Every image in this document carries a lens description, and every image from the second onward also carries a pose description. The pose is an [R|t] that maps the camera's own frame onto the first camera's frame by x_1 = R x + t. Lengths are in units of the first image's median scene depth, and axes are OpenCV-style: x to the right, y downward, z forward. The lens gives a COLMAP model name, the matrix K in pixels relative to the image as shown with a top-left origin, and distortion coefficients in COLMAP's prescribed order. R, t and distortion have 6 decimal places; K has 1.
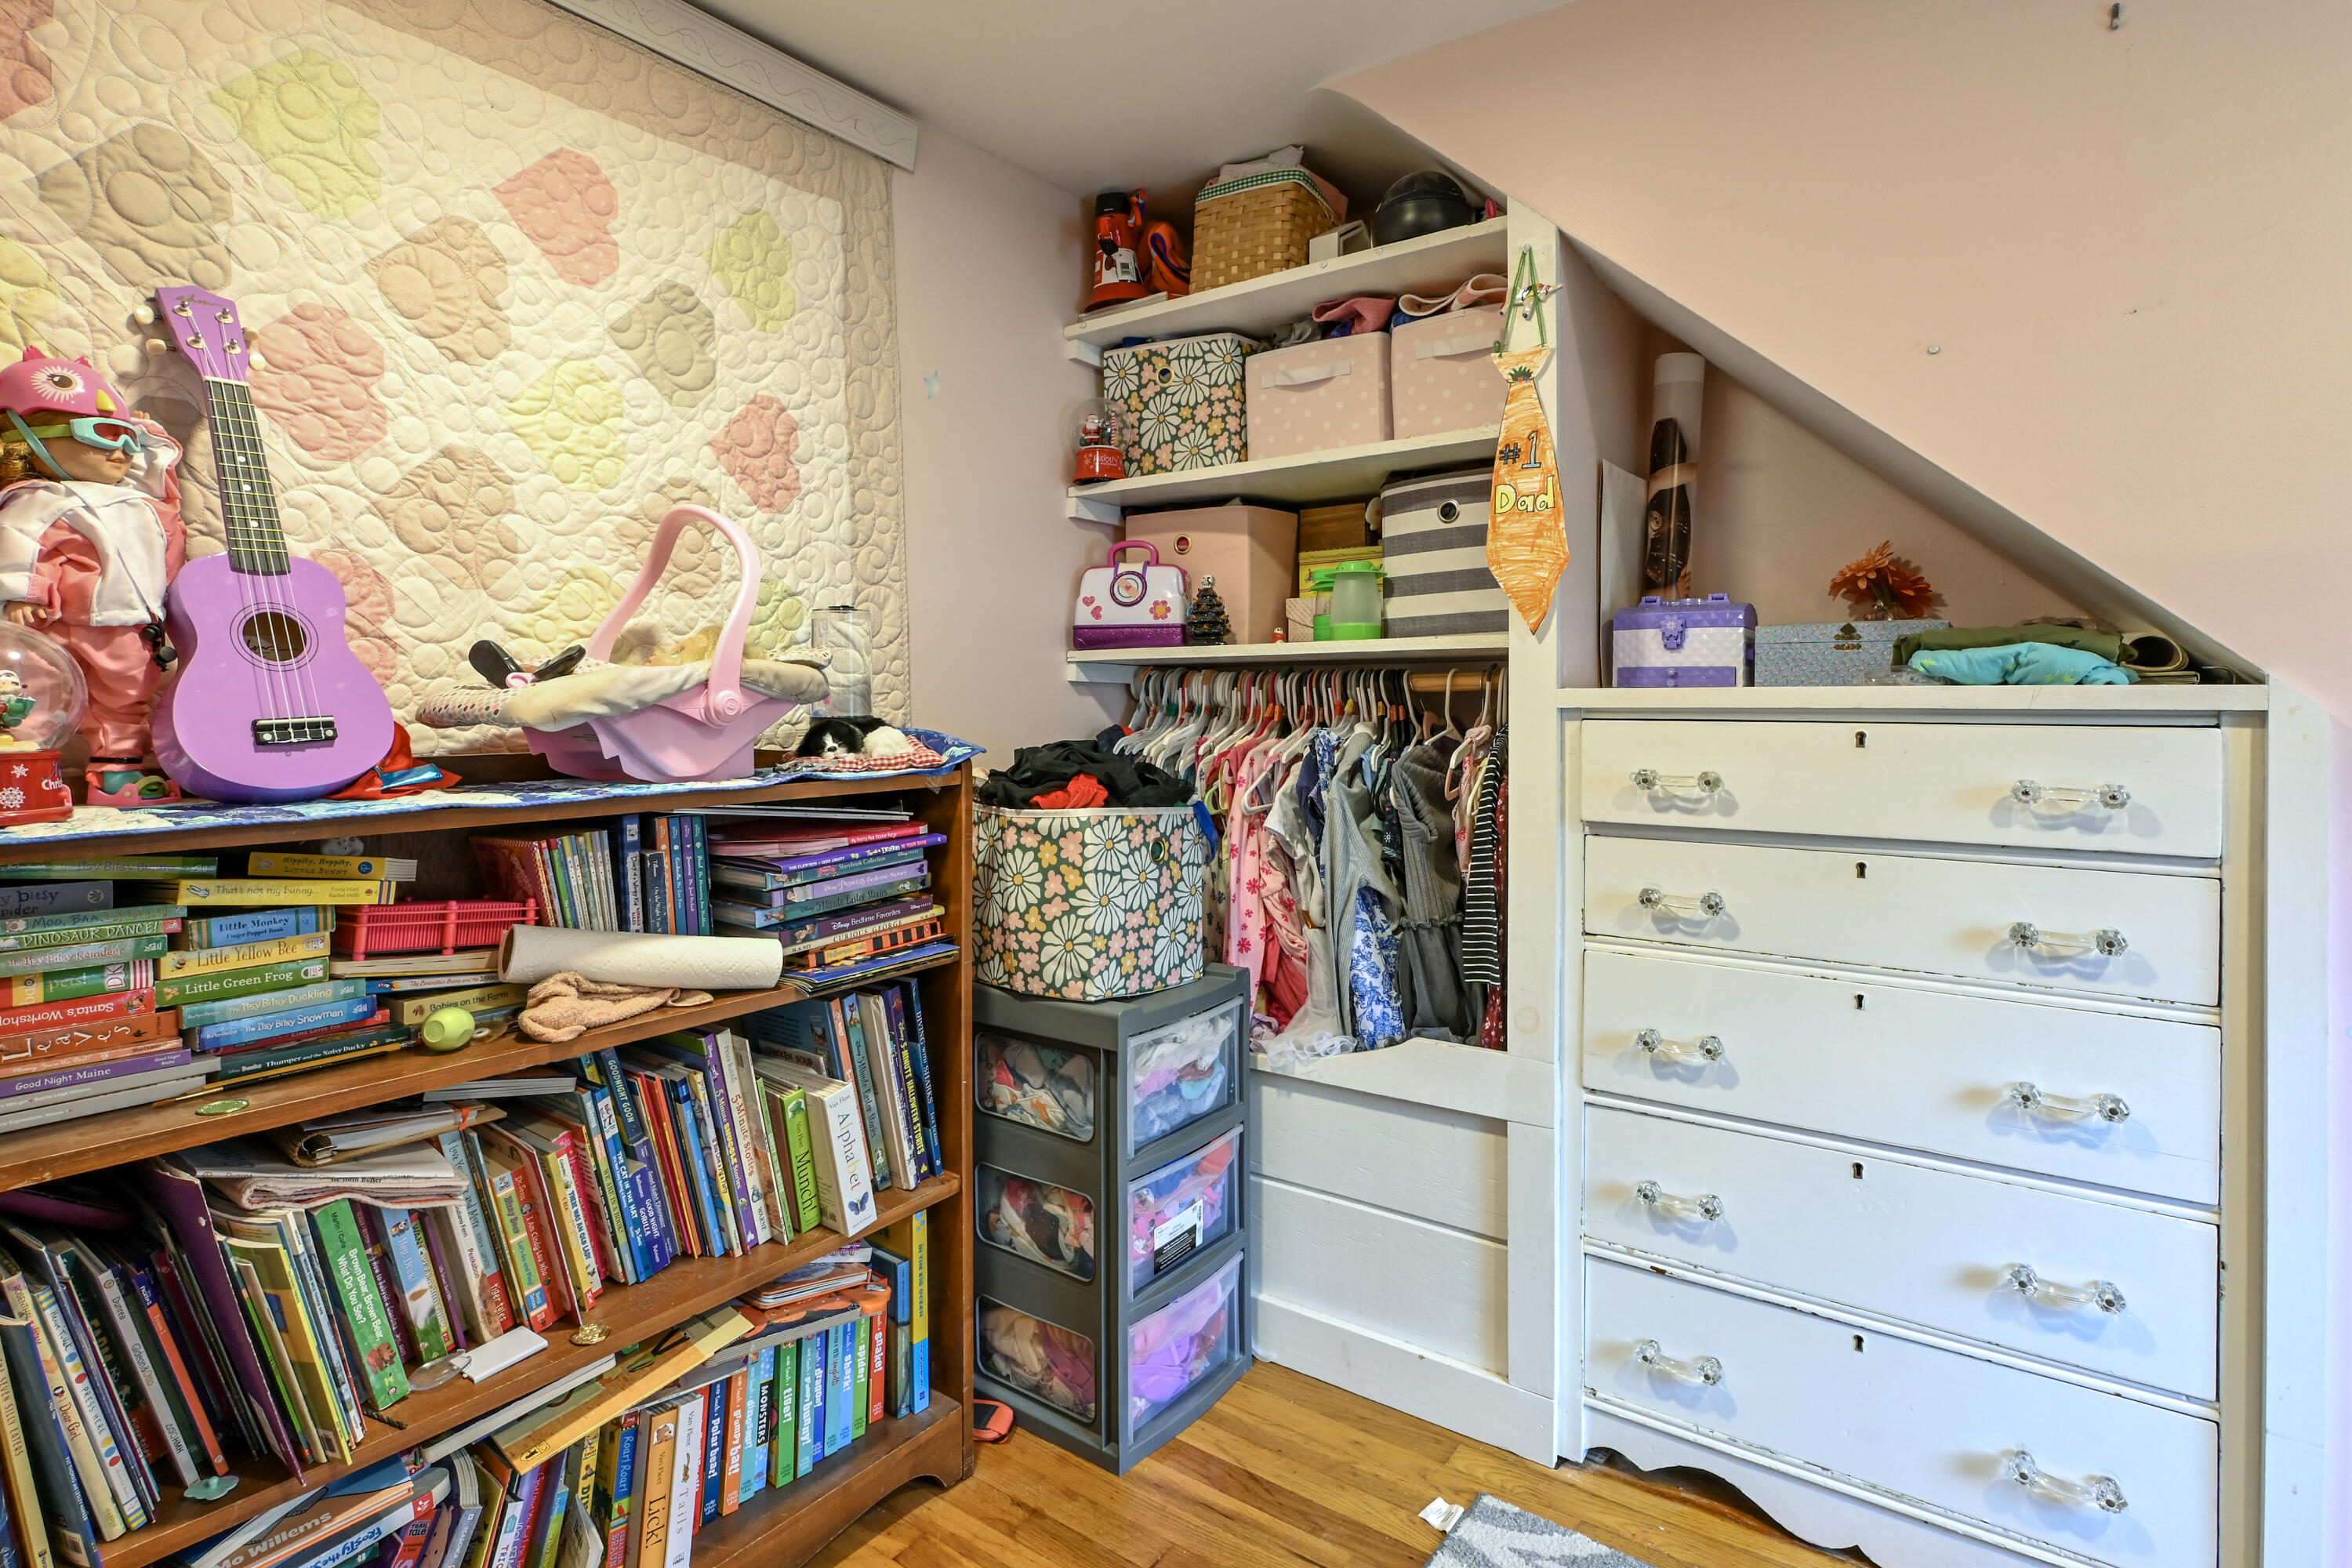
lens RADIAL K [[1184.7, 0, 1164.7], [0, 1184.7, 717.4], [0, 0, 1]] dist [-0.000117, 0.000977]
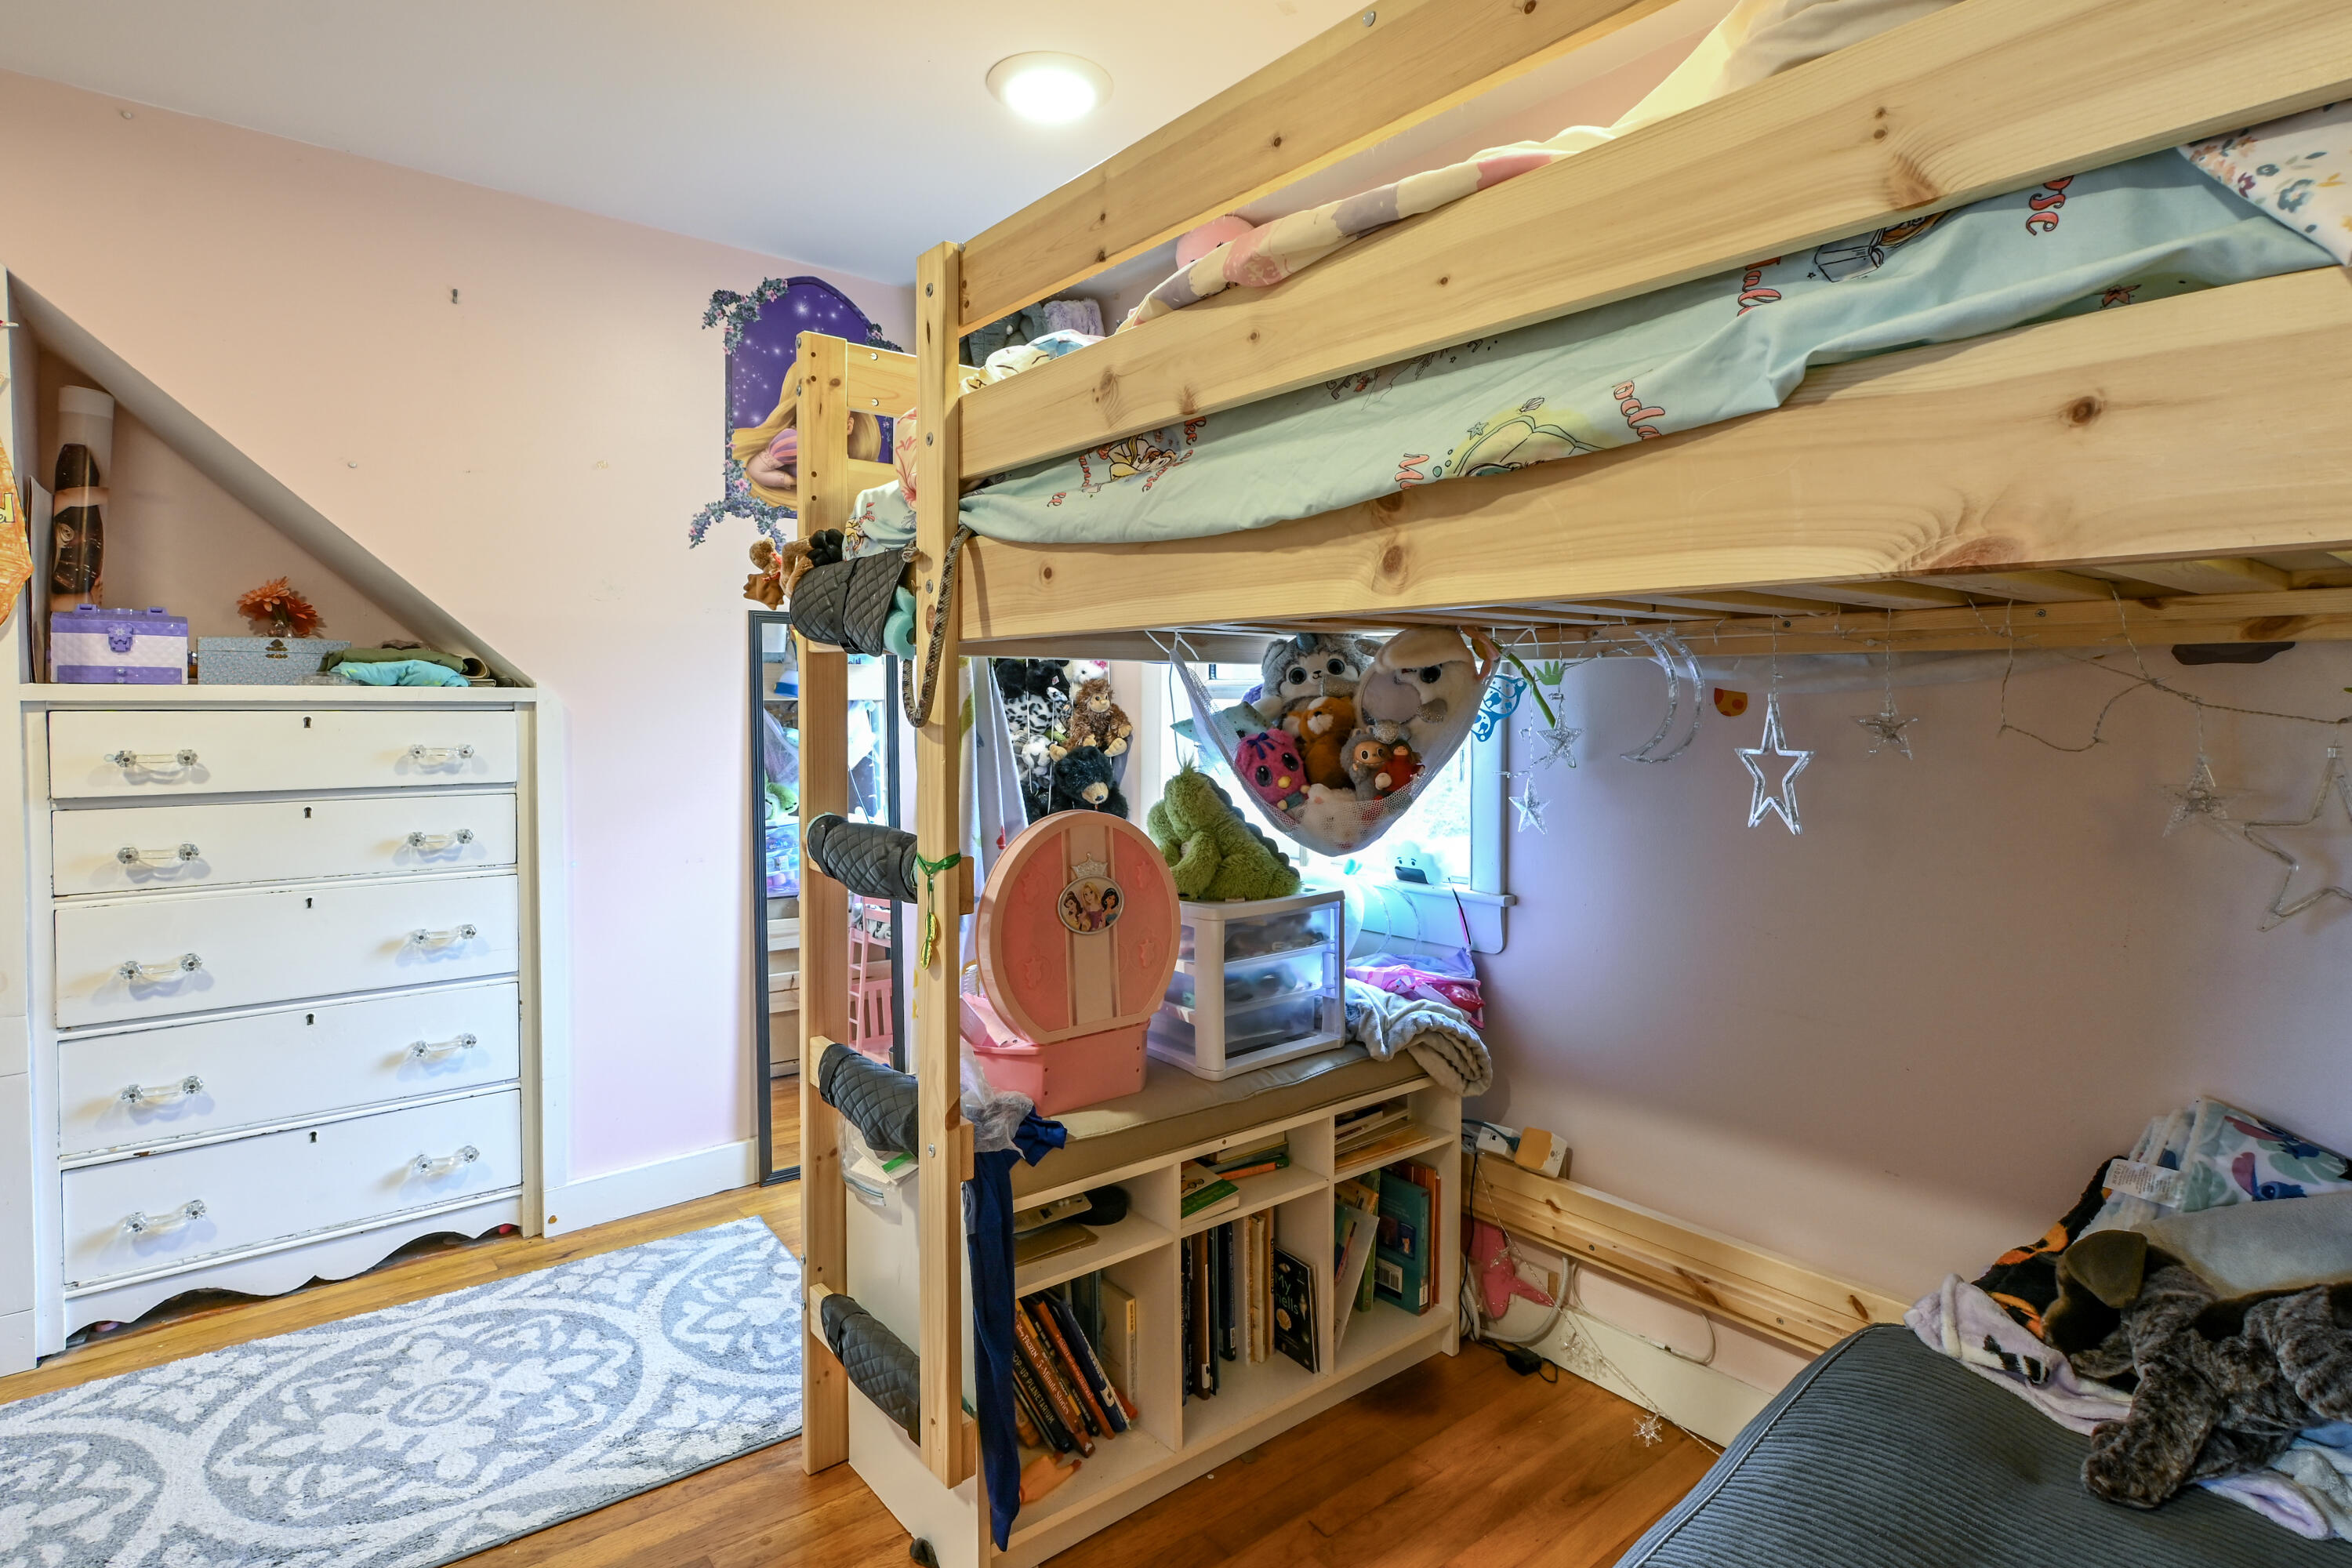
lens RADIAL K [[1184.7, 0, 1164.7], [0, 1184.7, 717.4], [0, 0, 1]] dist [-0.000117, 0.000977]
pose [[0.261348, -0.013756, 0.965147, -0.499434], [0.010158, 0.999882, 0.011500, 0.006225], [-0.965191, 0.006799, 0.261457, -0.364641]]
